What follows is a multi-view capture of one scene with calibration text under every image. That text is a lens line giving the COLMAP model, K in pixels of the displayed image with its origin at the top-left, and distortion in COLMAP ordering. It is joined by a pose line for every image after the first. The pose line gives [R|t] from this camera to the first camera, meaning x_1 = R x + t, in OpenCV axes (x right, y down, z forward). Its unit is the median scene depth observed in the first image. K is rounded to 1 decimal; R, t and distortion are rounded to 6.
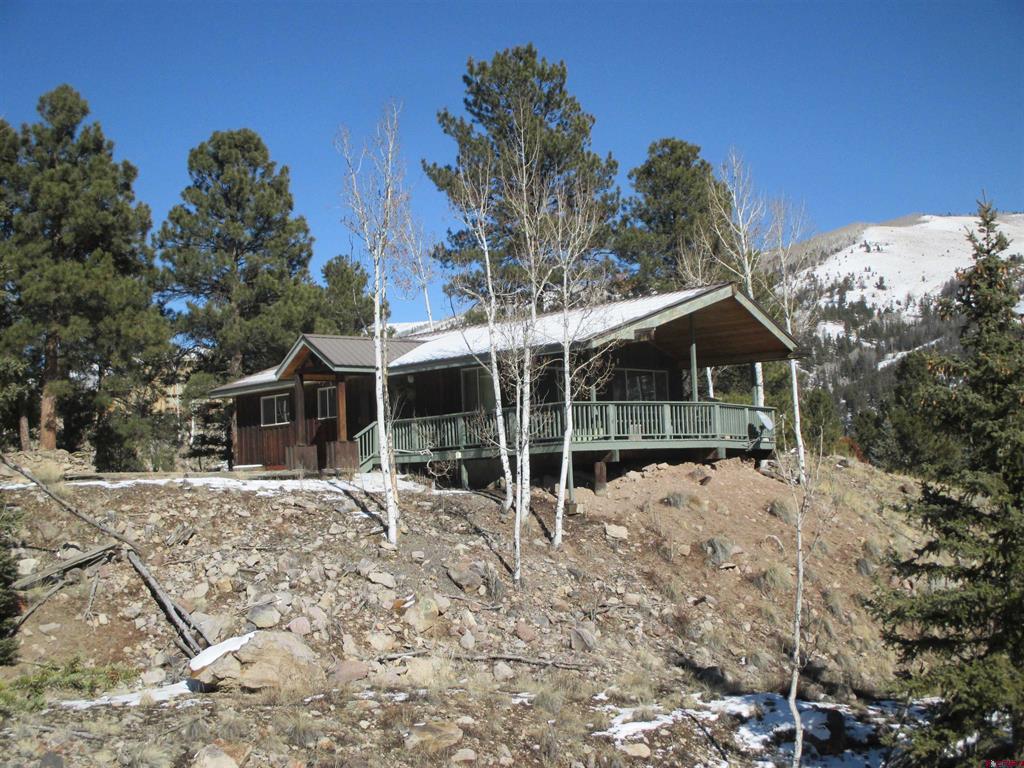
lens RADIAL K [[1363.3, 0, 512.0], [0, 1363.3, 384.0], [0, 0, 1]] dist [-0.062350, -0.023365]
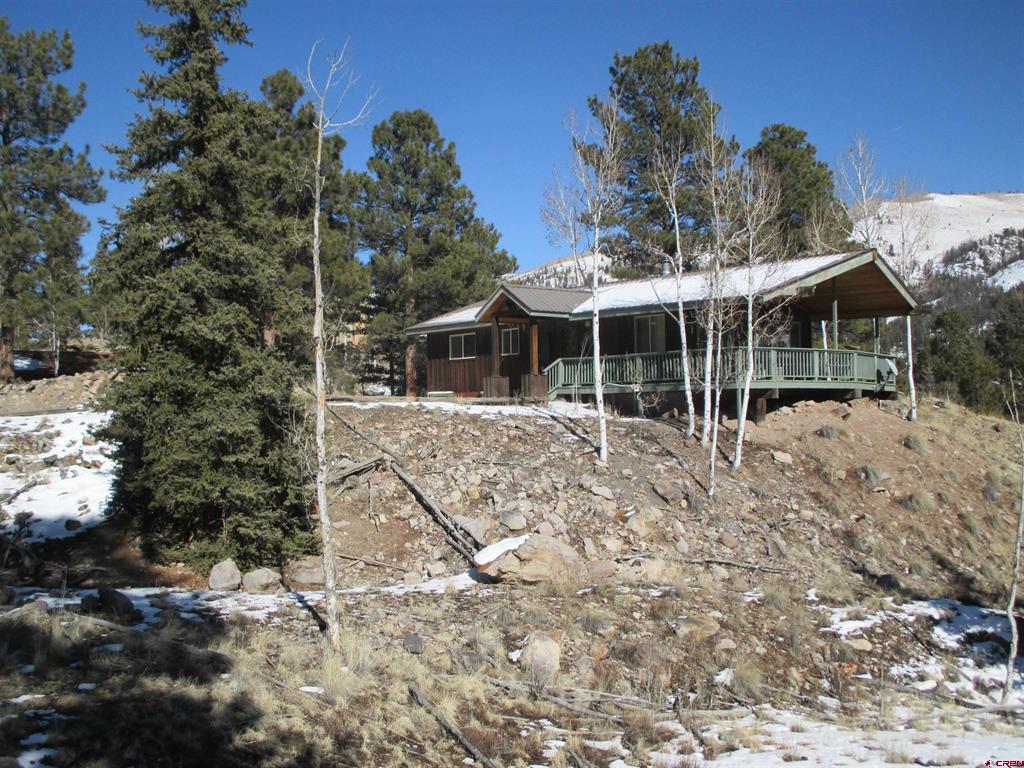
lens RADIAL K [[1127.1, 0, 512.0], [0, 1127.1, 384.0], [0, 0, 1]] dist [-0.036813, -0.032173]
pose [[0.998145, 0.028296, -0.053914, -0.109204], [-0.025520, 0.998347, 0.051506, -0.000028], [0.055282, -0.050035, 0.997216, 0.012149]]
